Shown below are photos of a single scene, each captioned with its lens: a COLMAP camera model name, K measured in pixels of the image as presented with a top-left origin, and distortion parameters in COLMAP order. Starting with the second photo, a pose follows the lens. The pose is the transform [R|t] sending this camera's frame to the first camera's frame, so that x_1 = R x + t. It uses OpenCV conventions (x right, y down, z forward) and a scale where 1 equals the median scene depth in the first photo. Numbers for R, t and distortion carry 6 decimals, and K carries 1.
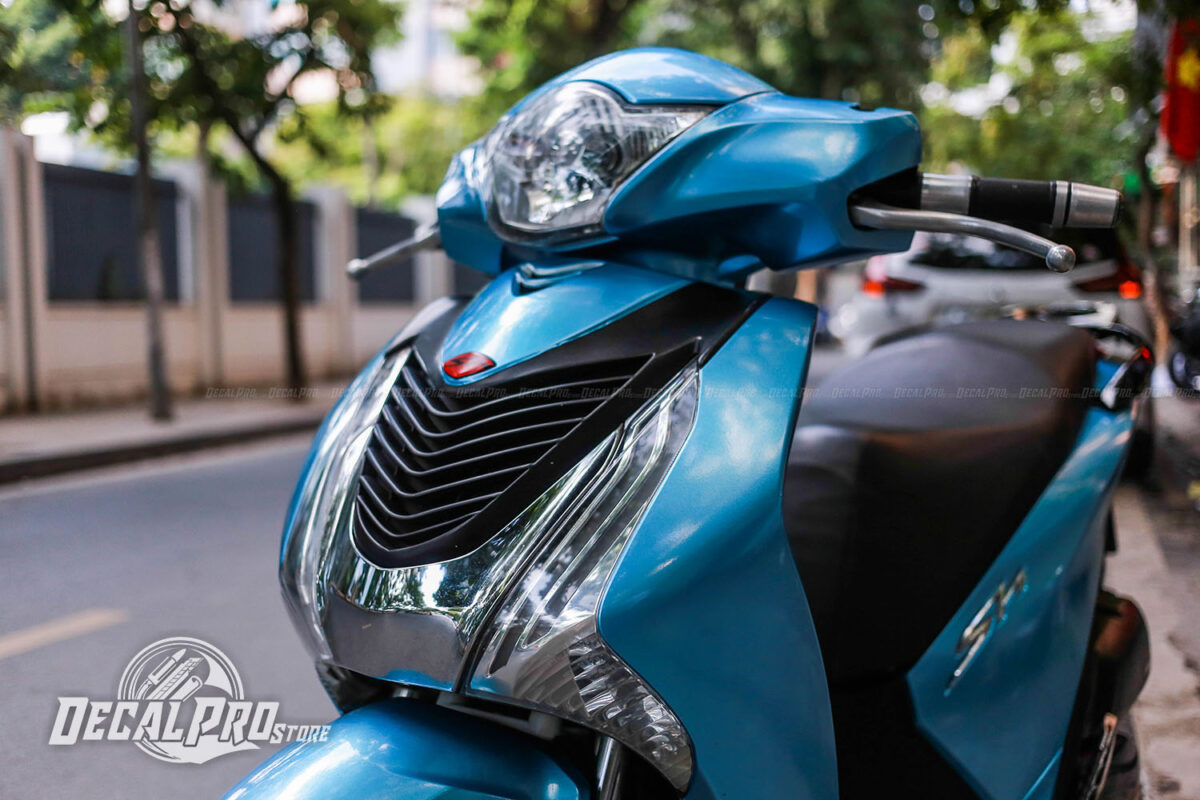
lens RADIAL K [[1366.9, 0, 600.0], [0, 1366.9, 400.0], [0, 0, 1]] dist [-0.081339, 0.178661]
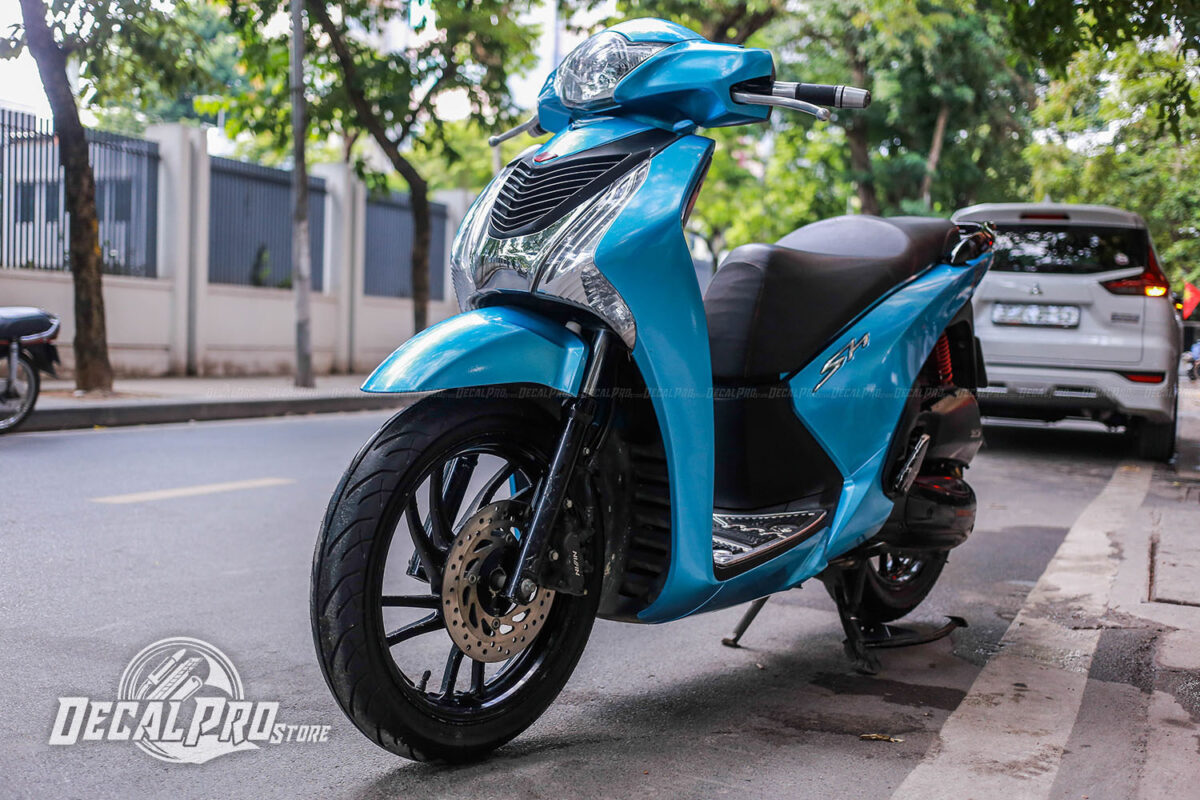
lens RADIAL K [[1366.9, 0, 600.0], [0, 1366.9, 400.0], [0, 0, 1]] dist [-0.081339, 0.178661]
pose [[0.995200, 0.051276, -0.083353, 0.171604], [-0.053390, 0.998301, -0.023339, 0.367491], [0.082015, 0.027677, 0.996247, -1.021059]]
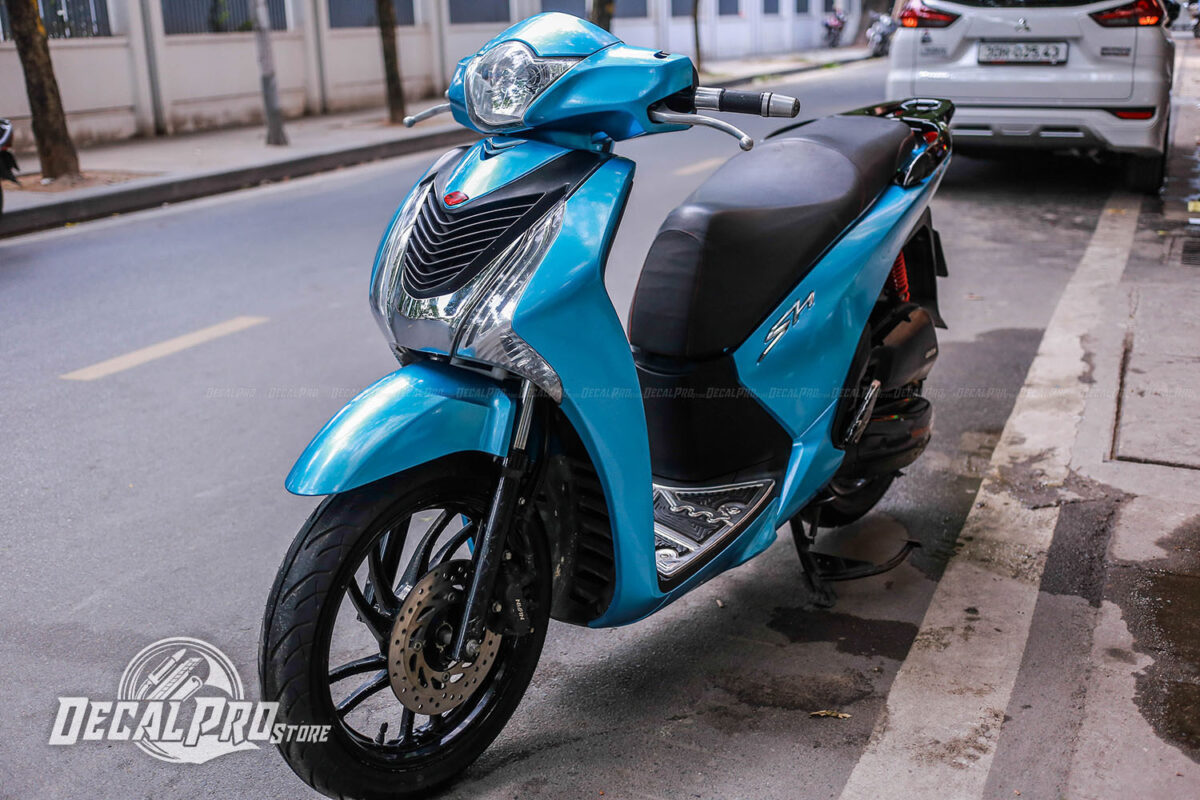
lens RADIAL K [[1366.9, 0, 600.0], [0, 1366.9, 400.0], [0, 0, 1]] dist [-0.081339, 0.178661]
pose [[0.996937, 0.006364, -0.077947, 0.253592], [0.010703, 0.976204, 0.216588, -0.155049], [0.077471, -0.216759, 0.973146, -0.933646]]
